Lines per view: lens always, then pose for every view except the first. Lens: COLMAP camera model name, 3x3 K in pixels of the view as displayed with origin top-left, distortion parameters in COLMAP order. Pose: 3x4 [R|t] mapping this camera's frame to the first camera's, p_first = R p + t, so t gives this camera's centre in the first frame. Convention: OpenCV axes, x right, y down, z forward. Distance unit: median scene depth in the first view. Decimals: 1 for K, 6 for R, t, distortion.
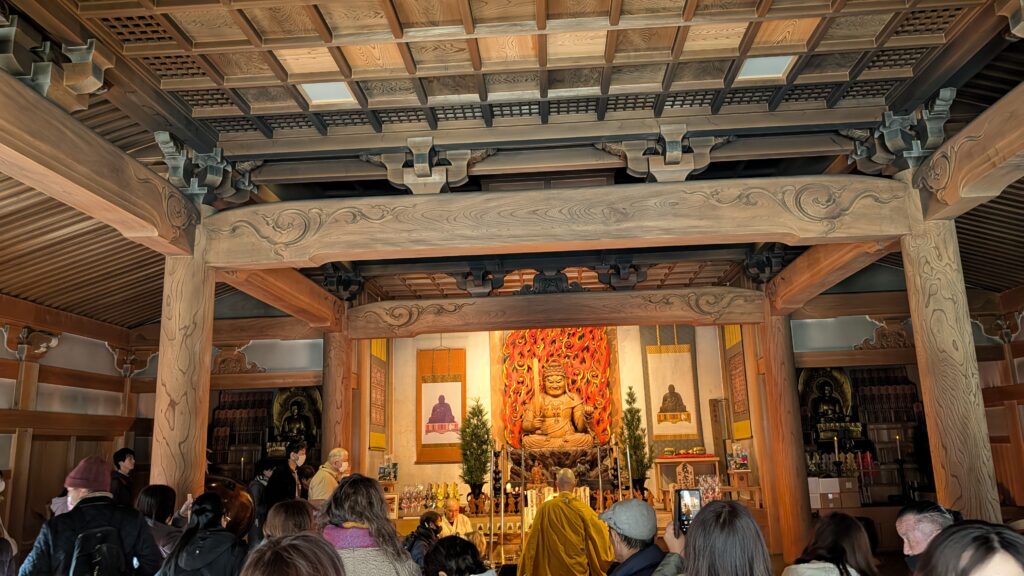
lens RADIAL K [[759.6, 0, 512.0], [0, 759.6, 288.0], [0, 0, 1]] dist [0.103619, -0.164654]
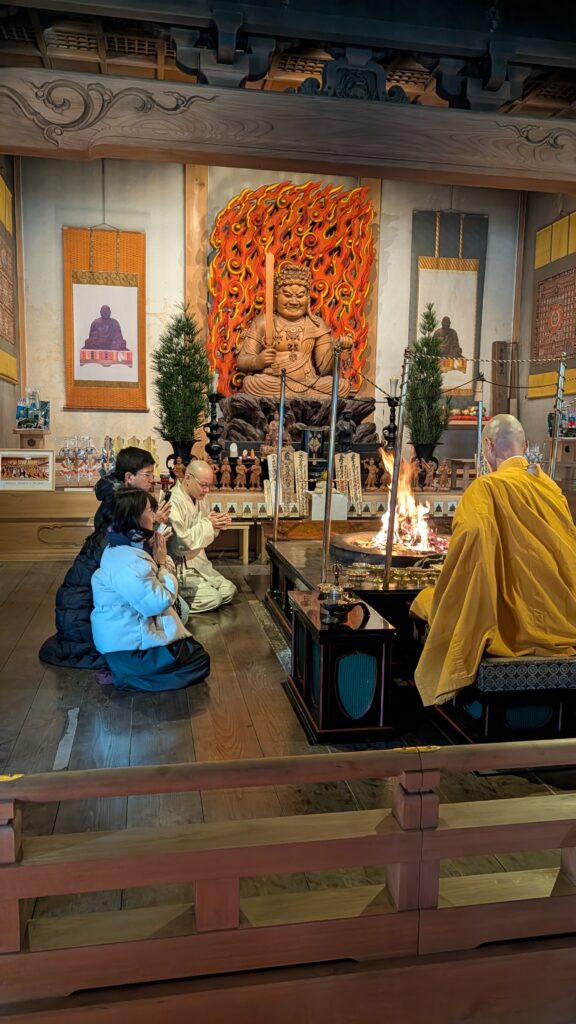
lens RADIAL K [[759.6, 0, 288.0], [0, 759.6, 512.0], [0, 0, 1]] dist [0.103619, -0.164654]
pose [[0.971026, 0.021976, 0.237959, -0.097997], [-0.096009, 0.947741, 0.304252, 0.099586], [-0.218838, -0.318283, 0.922391, 0.342255]]
